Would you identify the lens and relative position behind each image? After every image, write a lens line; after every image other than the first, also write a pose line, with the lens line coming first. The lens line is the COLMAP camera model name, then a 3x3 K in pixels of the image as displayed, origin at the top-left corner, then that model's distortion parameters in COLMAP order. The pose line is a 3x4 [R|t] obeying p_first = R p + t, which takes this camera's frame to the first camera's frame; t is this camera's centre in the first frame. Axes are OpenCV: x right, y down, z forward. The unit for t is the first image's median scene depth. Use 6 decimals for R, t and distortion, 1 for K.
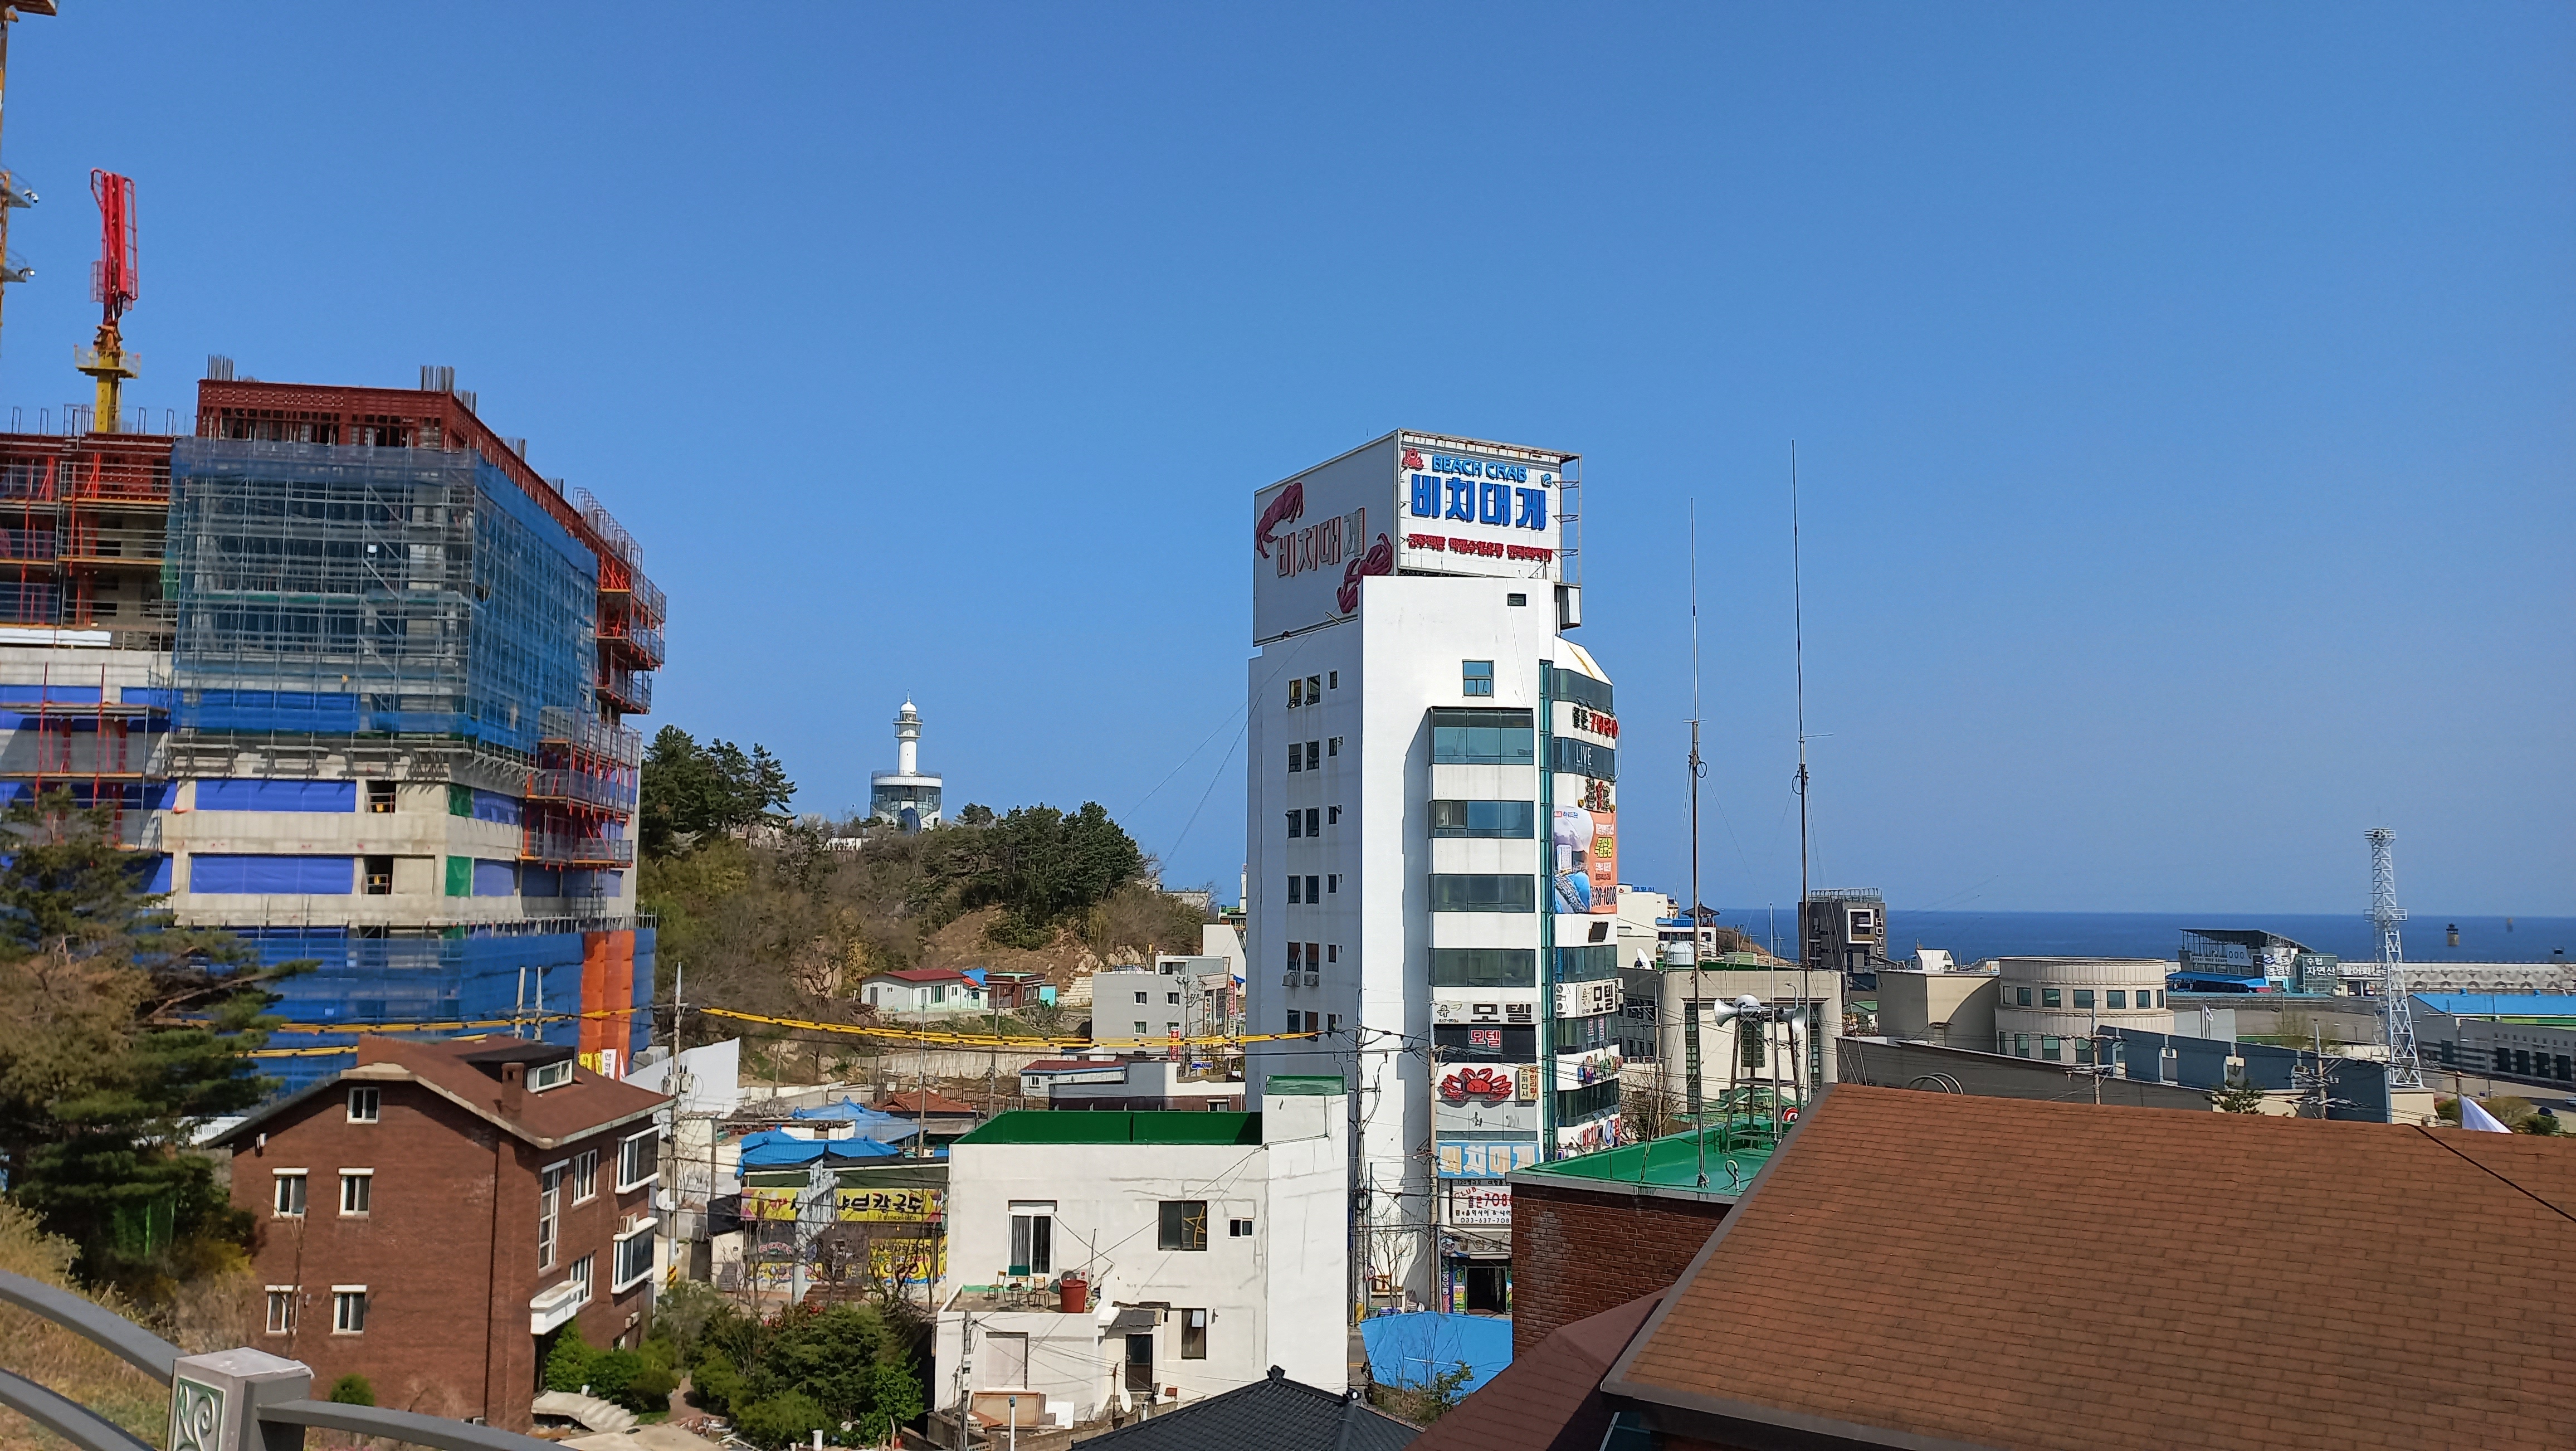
lens RADIAL K [[1869.7, 0, 1239.3], [0, 1869.7, 707.8], [0, 0, 1]] dist [0.059450, -0.033356]
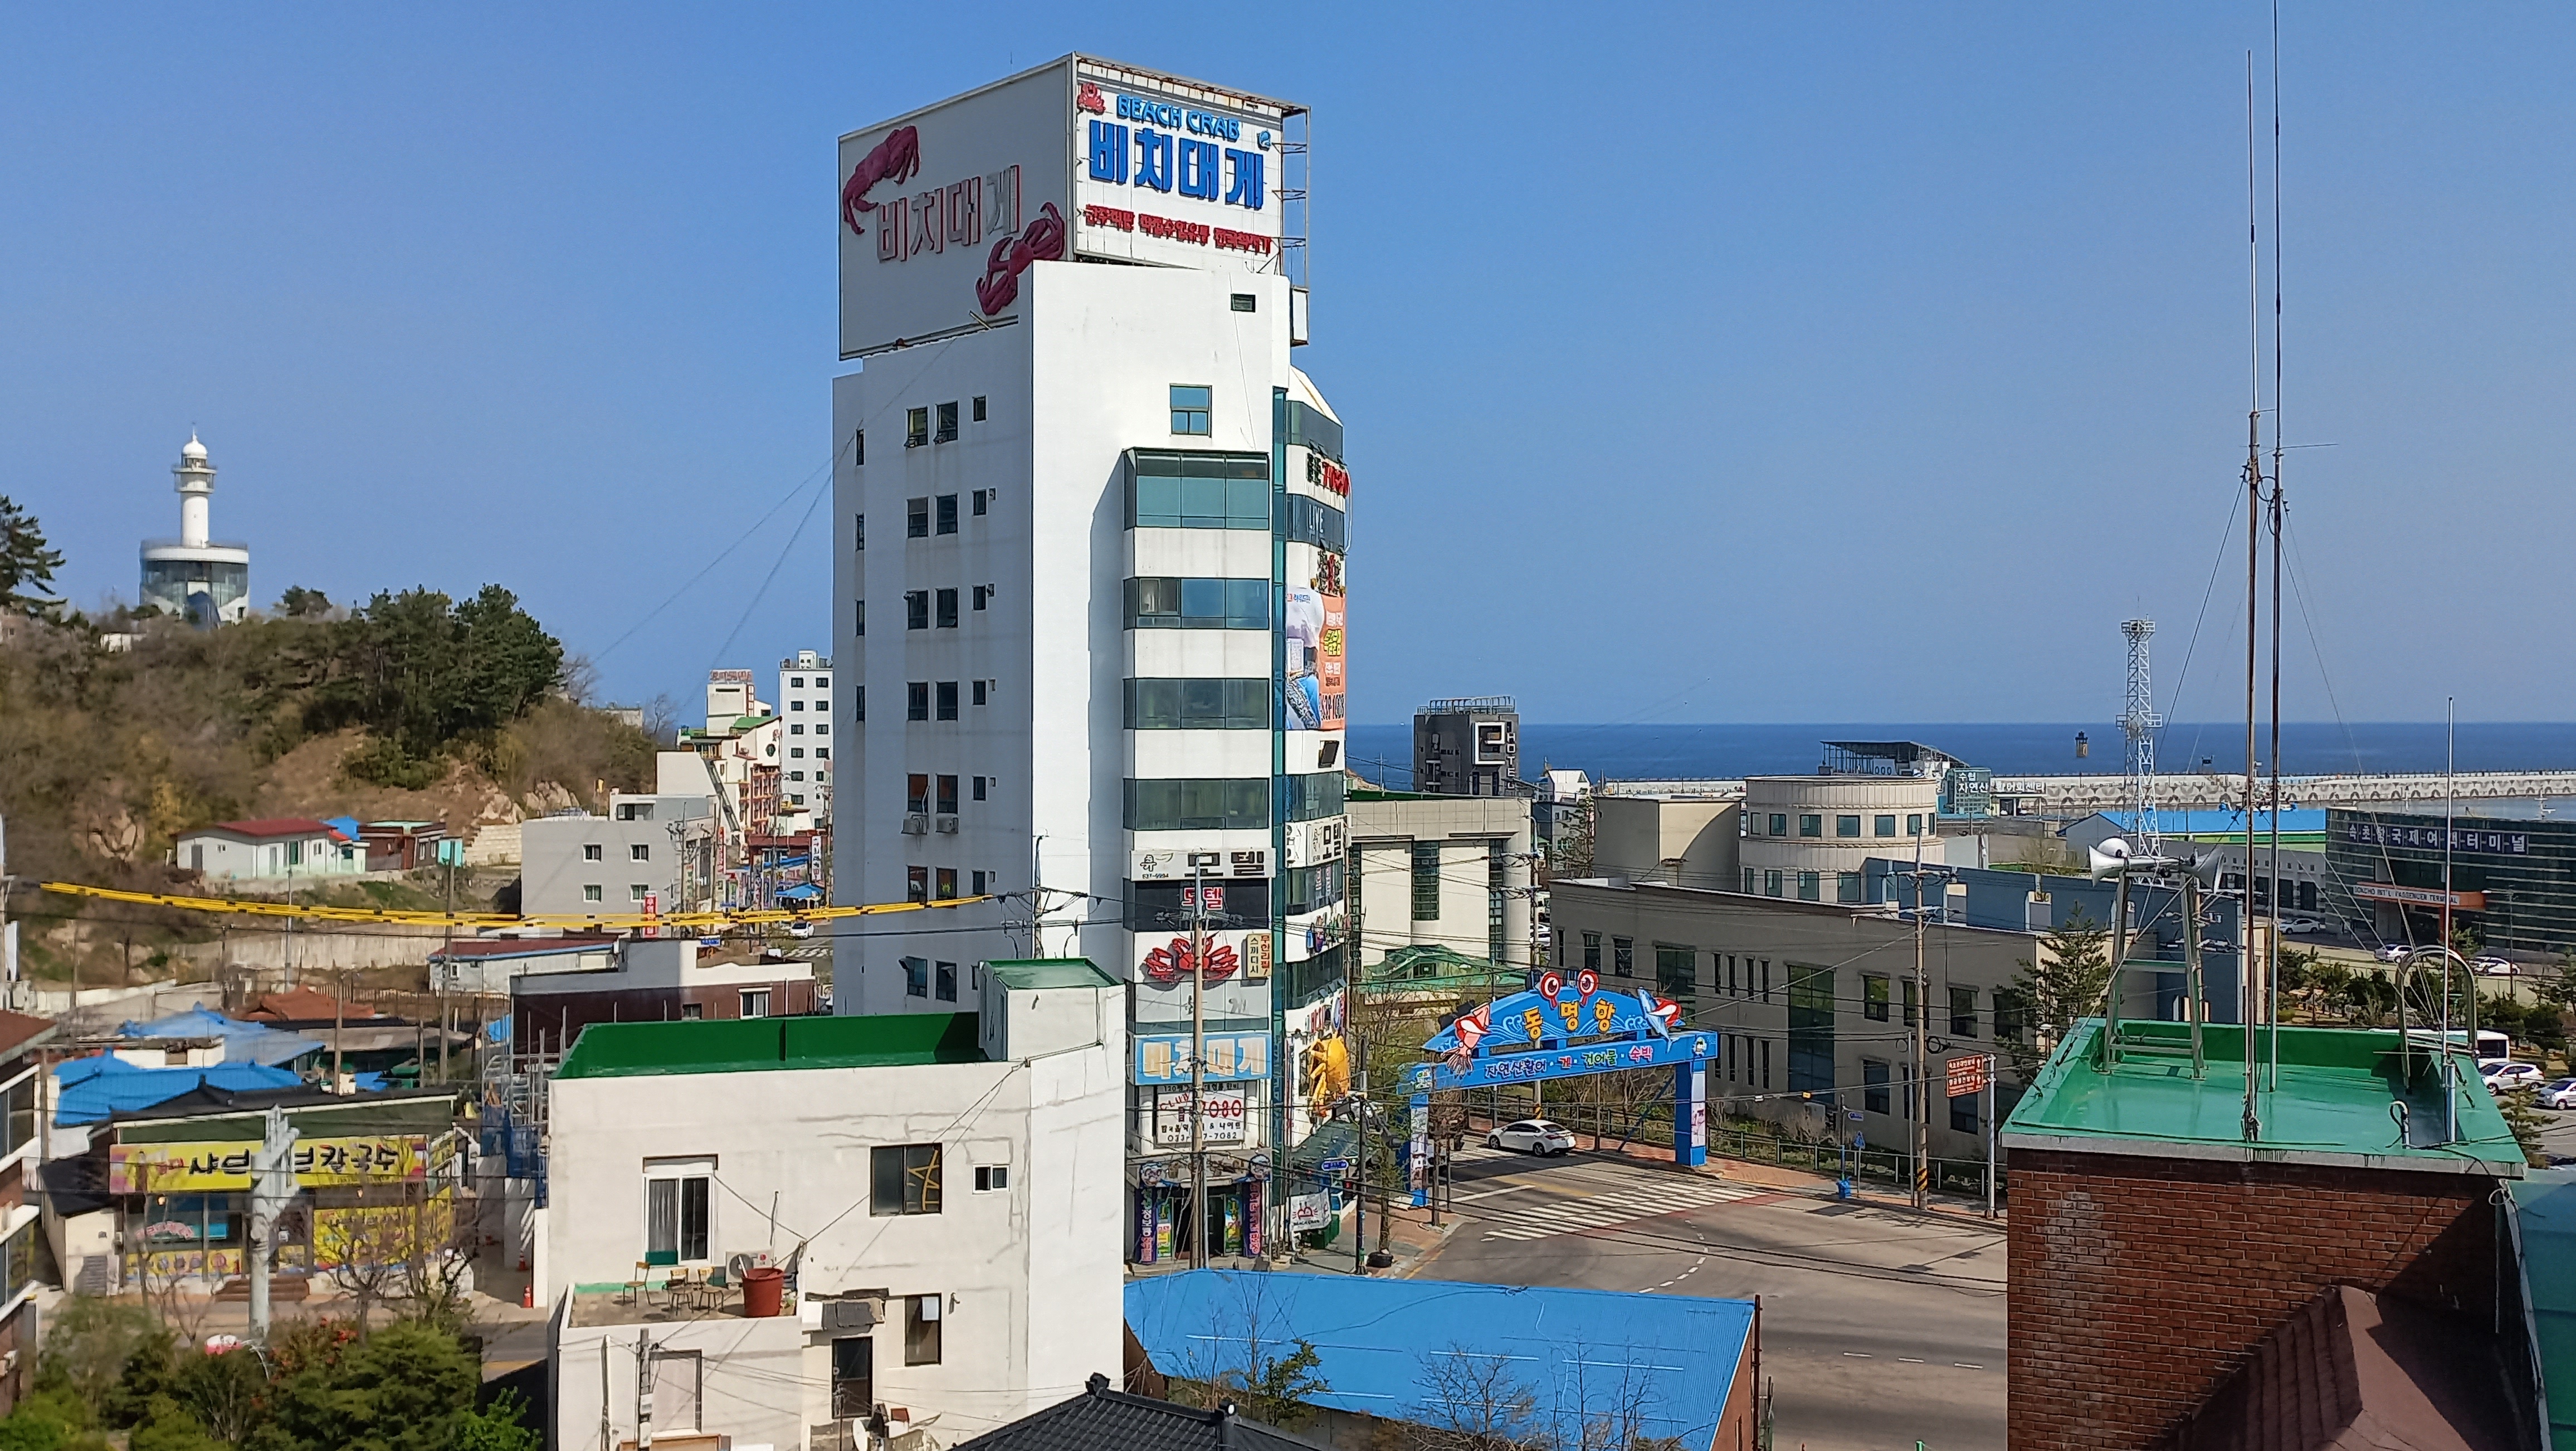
lens RADIAL K [[2407.6, 0, 1293.7], [0, 2407.6, 726.2], [0, 0, 1]] dist [0.027898, 0.000000]
pose [[0.966693, -0.008270, 0.255804, -0.118936], [-0.018845, 0.994465, 0.103365, 0.014401], [-0.255243, -0.104743, 0.961187, 0.125749]]
